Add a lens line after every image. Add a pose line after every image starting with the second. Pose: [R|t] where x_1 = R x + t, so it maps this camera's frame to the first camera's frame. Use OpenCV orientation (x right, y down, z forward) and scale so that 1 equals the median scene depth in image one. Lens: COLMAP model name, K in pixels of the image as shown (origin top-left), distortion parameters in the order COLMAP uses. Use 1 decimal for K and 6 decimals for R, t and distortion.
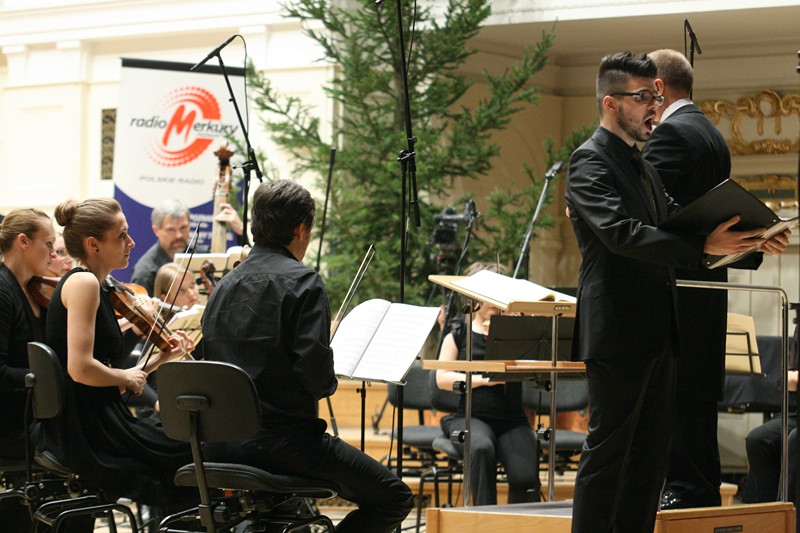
lens RADIAL K [[2680.3, 0, 400.0], [0, 2680.3, 266.5], [0, 0, 1]] dist [-0.256309, -1.338828]
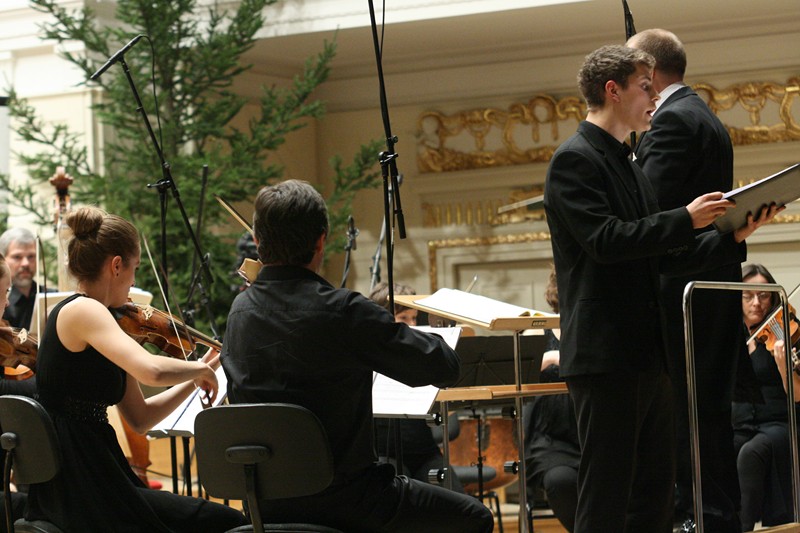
lens RADIAL K [[2680.3, 0, 400.0], [0, 2680.3, 266.5], [0, 0, 1]] dist [-0.256309, -1.338828]
pose [[0.983339, -0.057186, 0.172550, -0.085246], [0.059809, 0.998159, -0.010037, 0.001510], [-0.171659, 0.020190, 0.984950, 0.077029]]
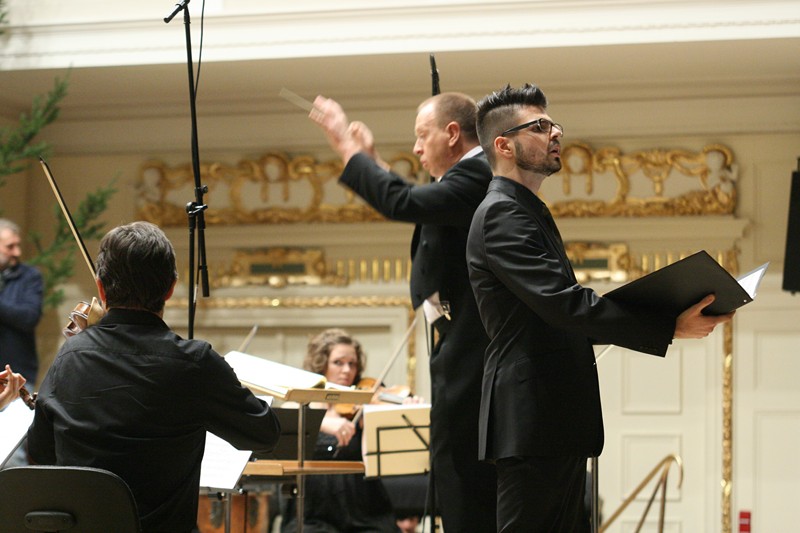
lens RADIAL K [[2822.7, 0, 400.0], [0, 2822.7, 266.5], [0, 0, 1]] dist [-0.381874, 0.798957]
pose [[0.953590, 0.008900, 0.300976, -0.112220], [0.000484, 0.999517, -0.031089, 0.001378], [-0.301107, 0.029792, 0.953125, 0.099138]]
